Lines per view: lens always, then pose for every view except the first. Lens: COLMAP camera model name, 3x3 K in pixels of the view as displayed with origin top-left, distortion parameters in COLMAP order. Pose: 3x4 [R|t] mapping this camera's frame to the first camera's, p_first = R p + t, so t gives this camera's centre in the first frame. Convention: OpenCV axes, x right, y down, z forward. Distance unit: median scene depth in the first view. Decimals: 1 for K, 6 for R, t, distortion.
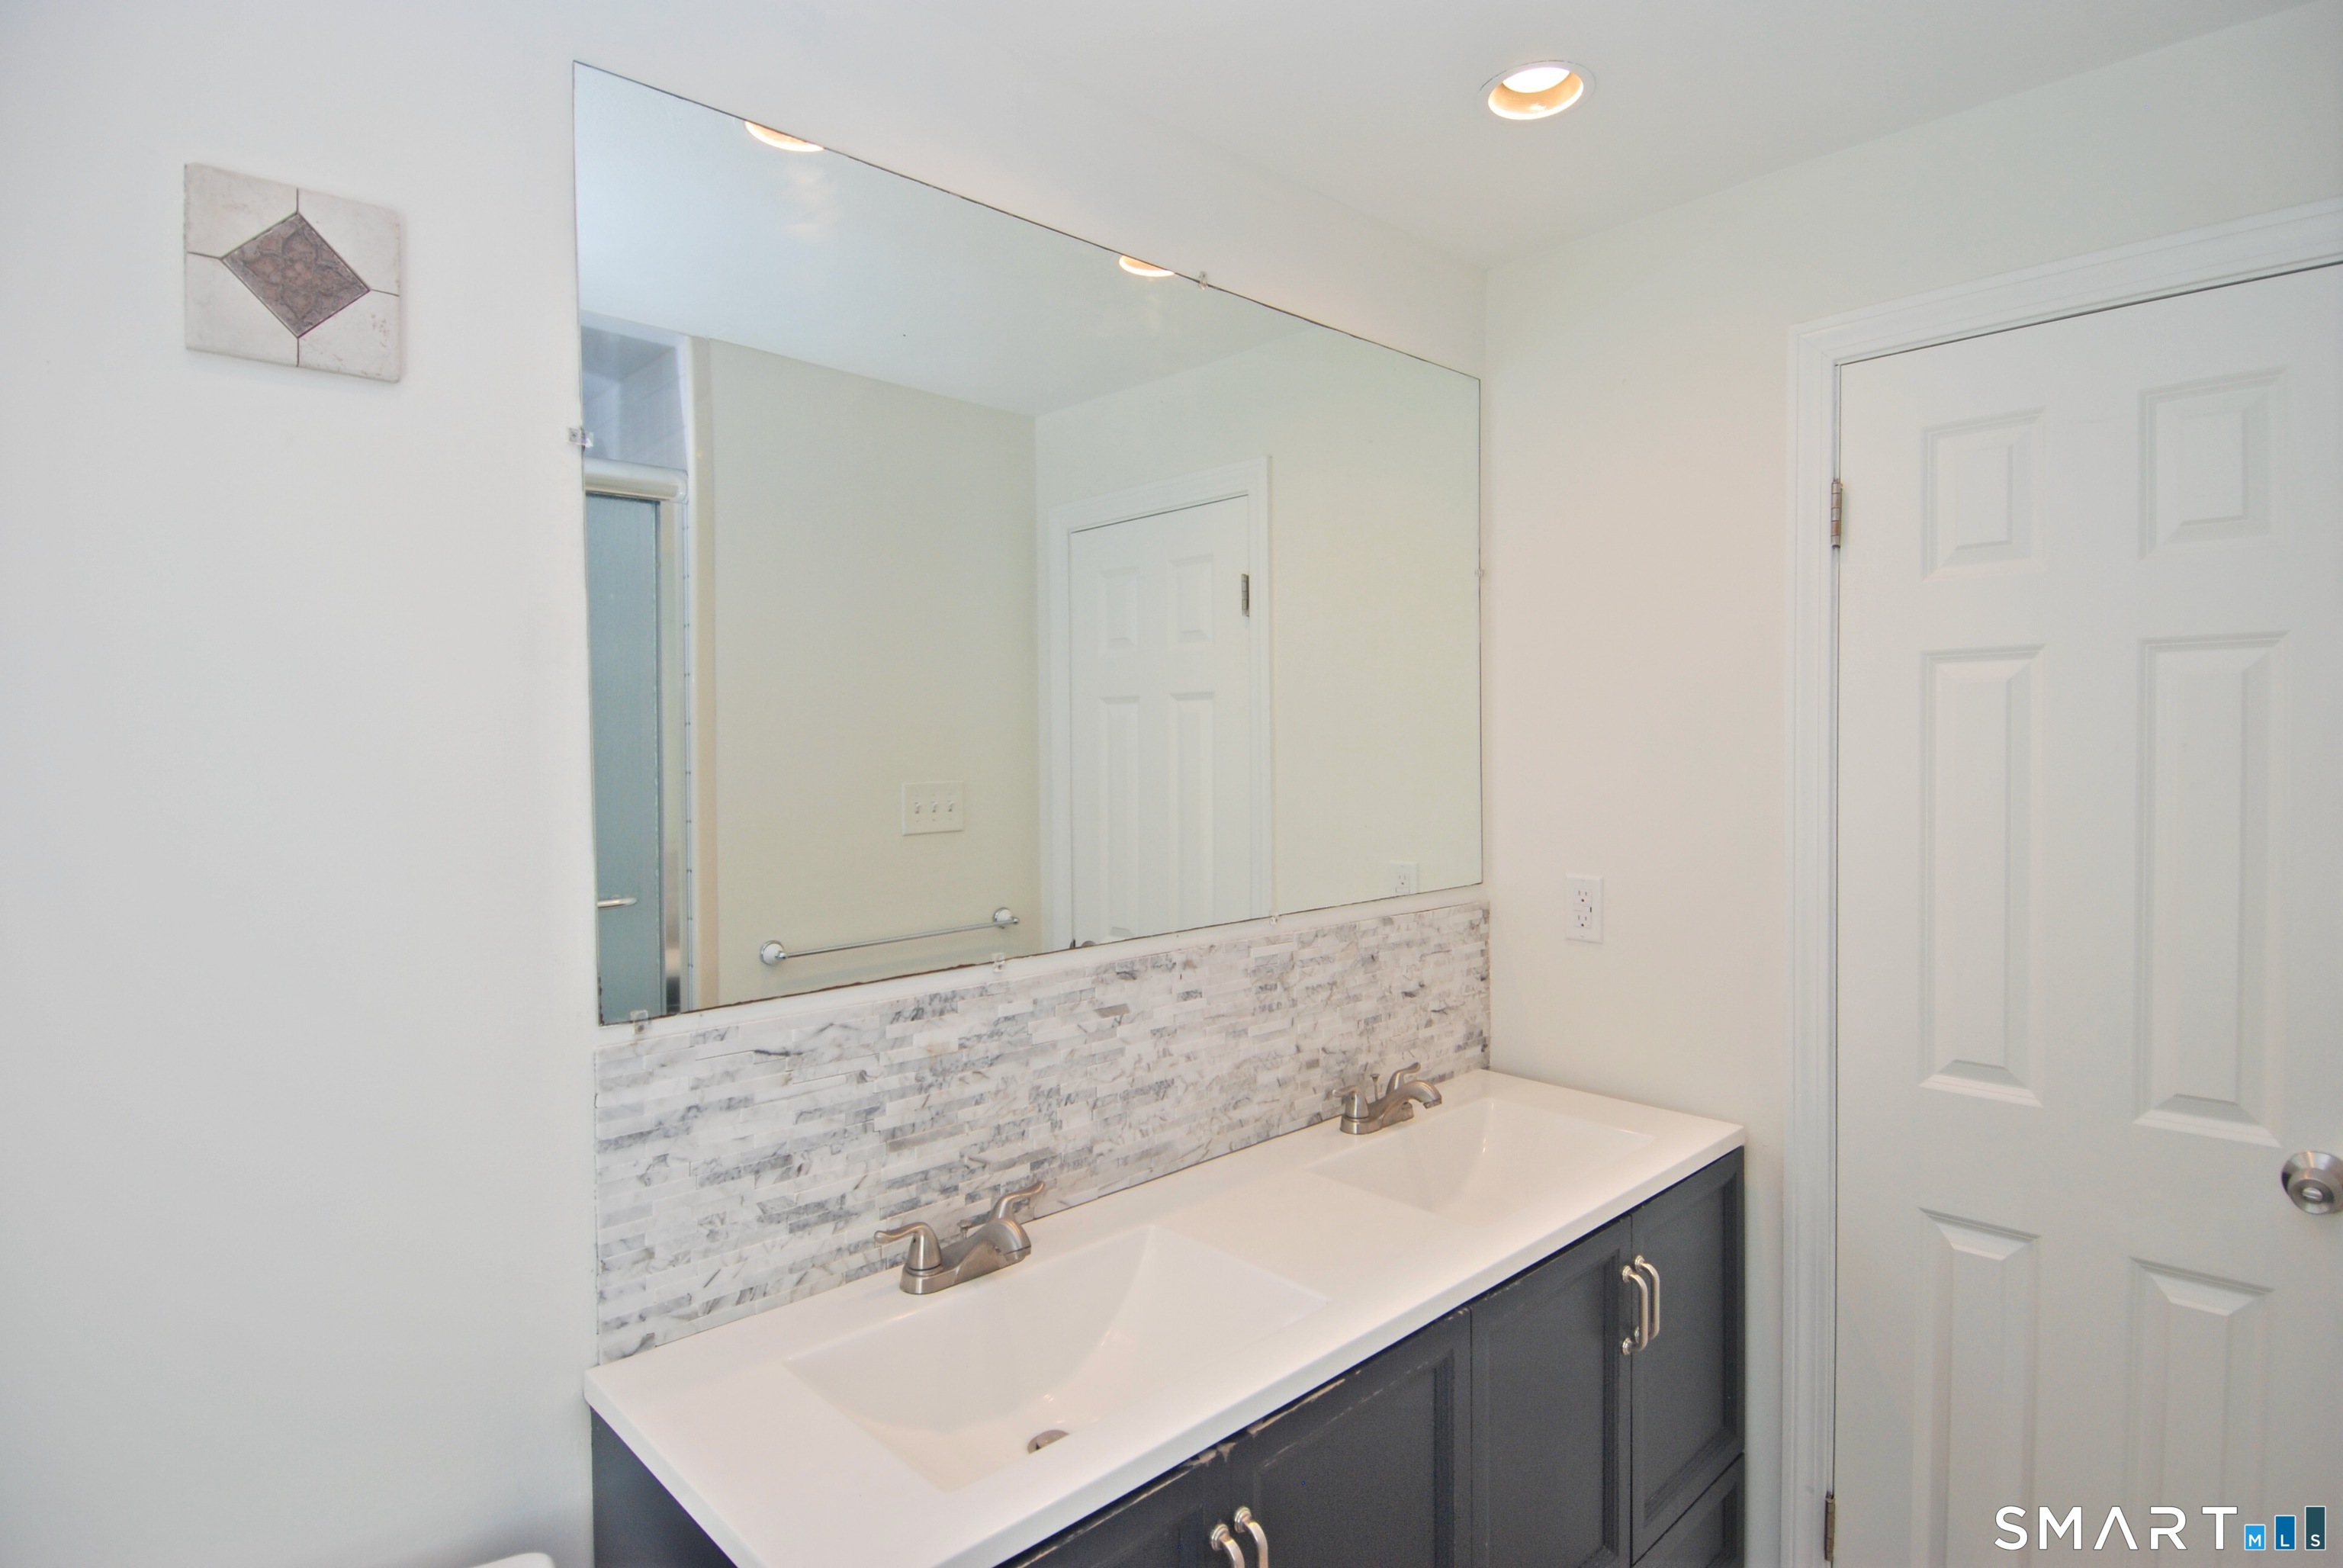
lens RADIAL K [[1210.6, 0, 1178.2], [0, 1210.6, 785.8], [0, 0, 1]] dist [-0.012531, -0.011473]
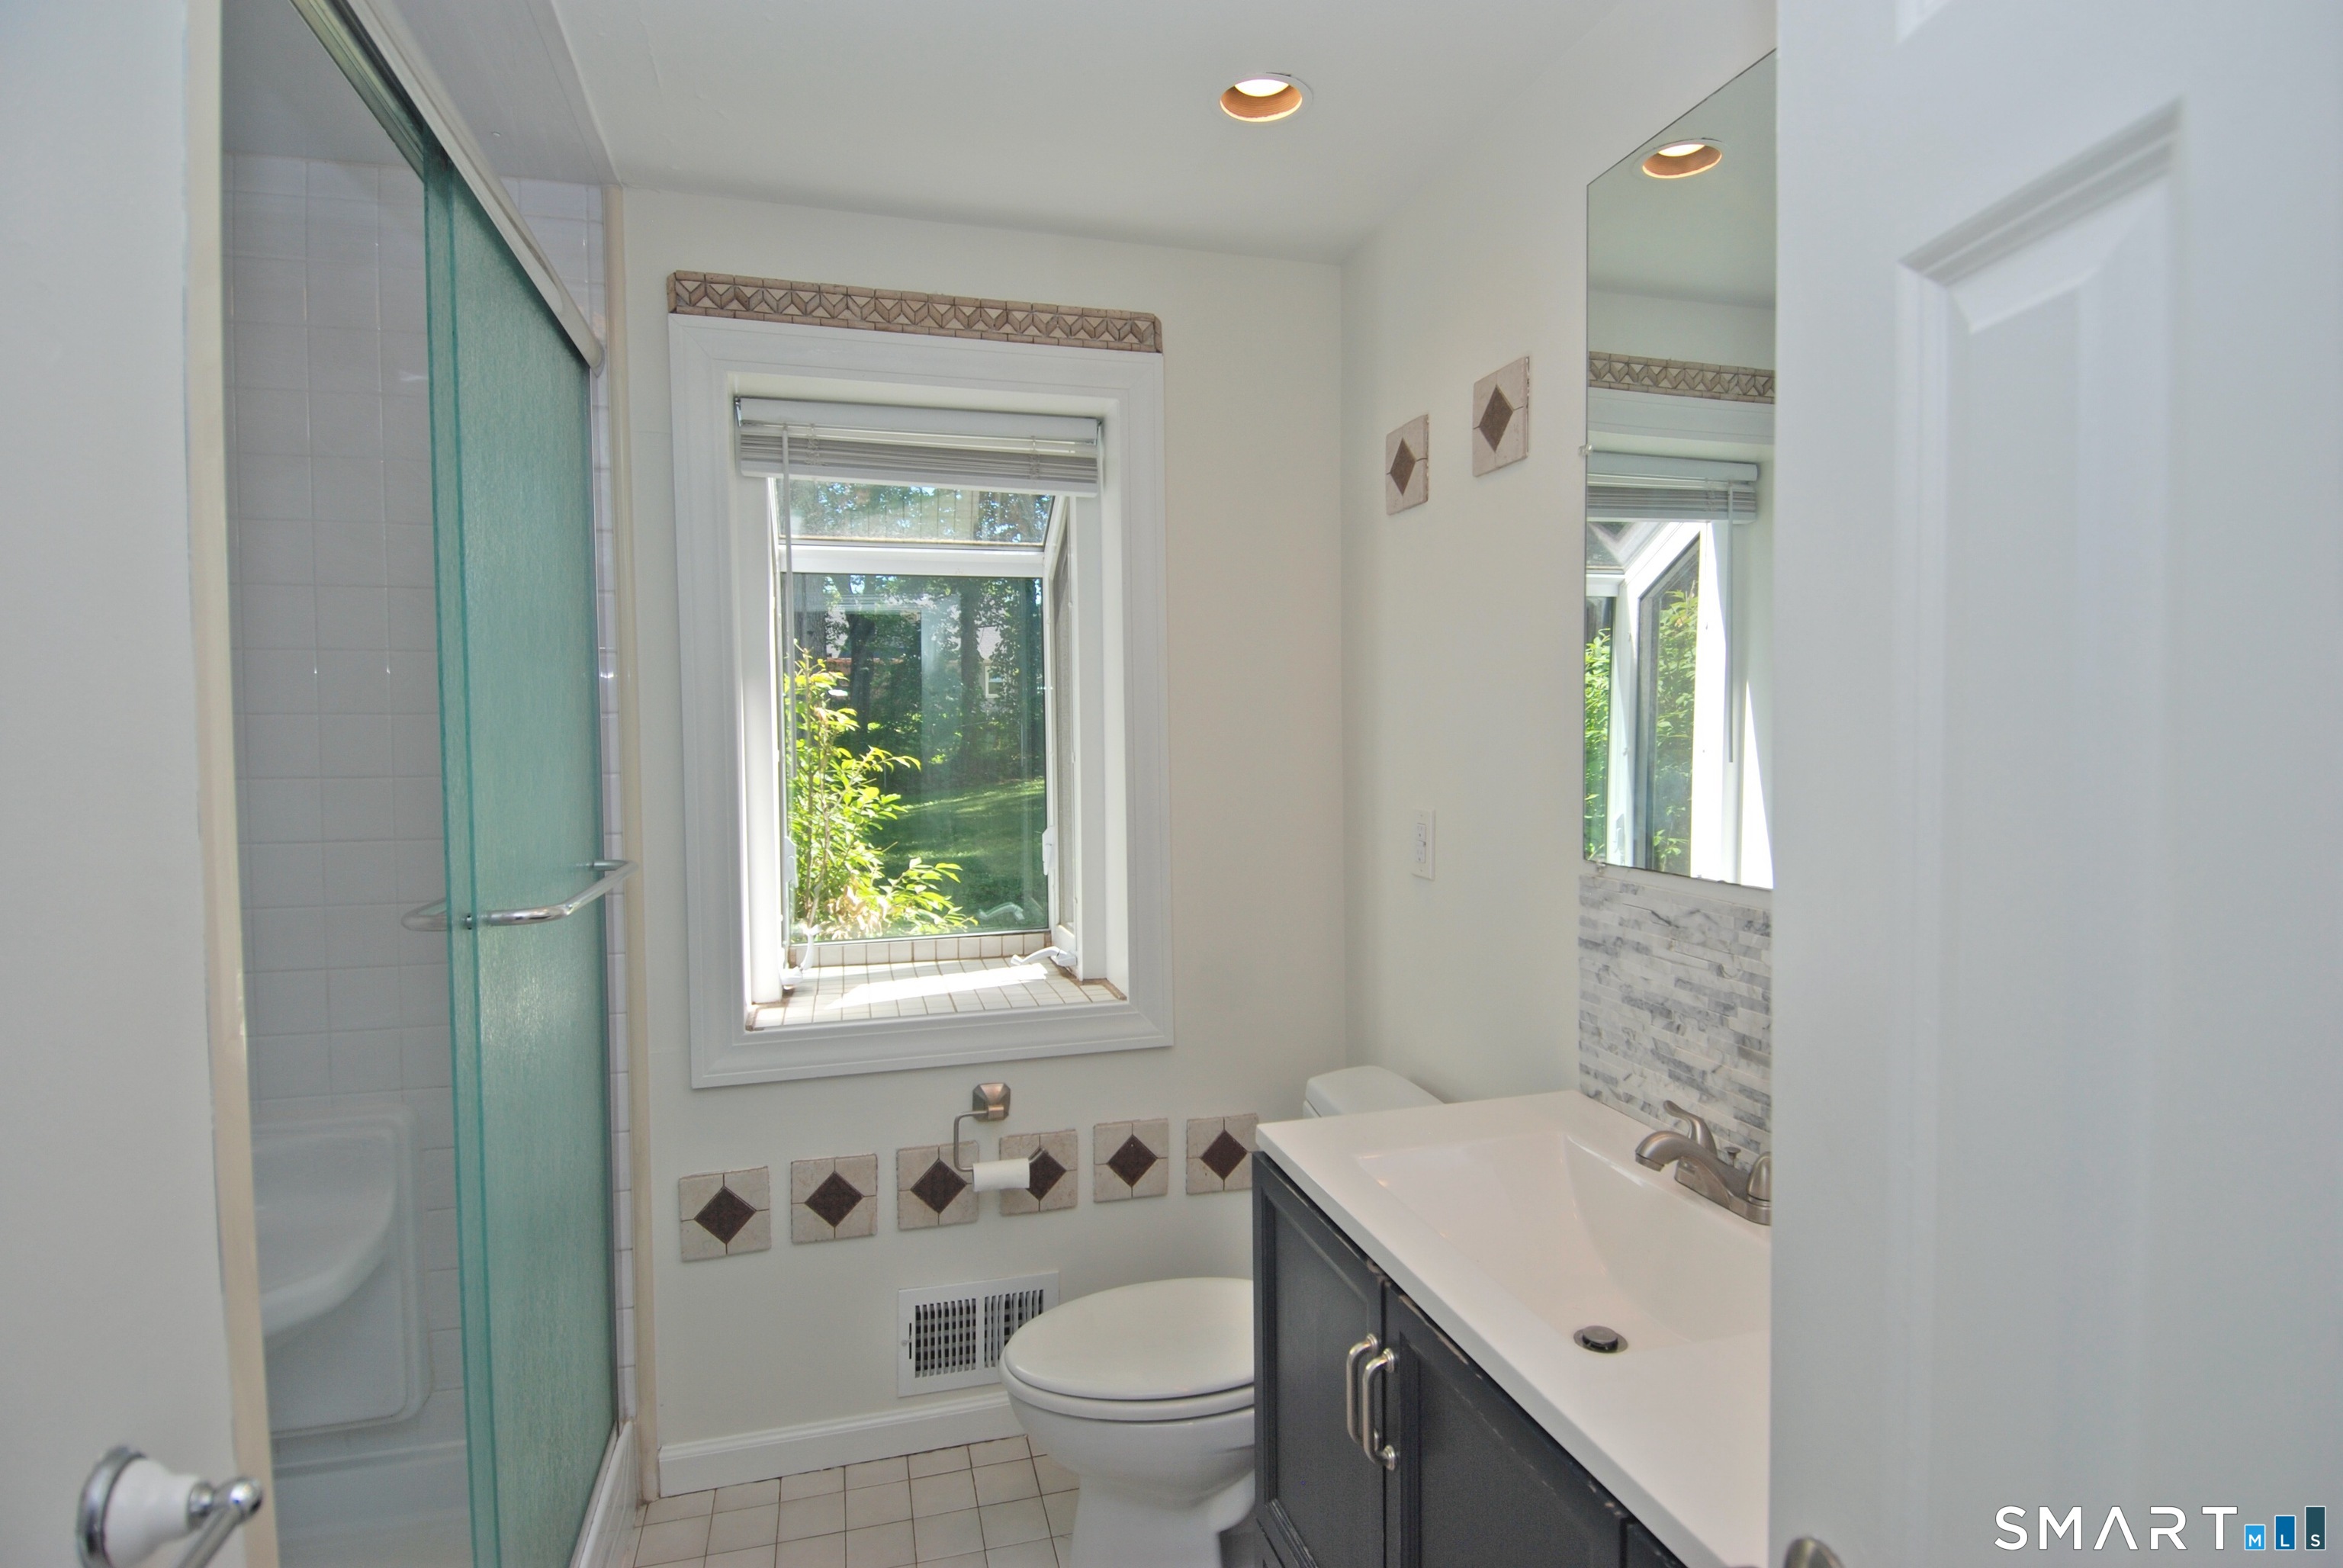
lens RADIAL K [[1210.6, 0, 1177.2], [0, 1210.6, 778.5], [0, 0, 1]] dist [-0.012531, -0.011473]
pose [[-0.469178, 0.055995, -0.881327, 0.920430], [-0.010490, 0.997564, 0.068965, 0.007454], [0.883041, 0.041602, -0.467448, 1.122906]]
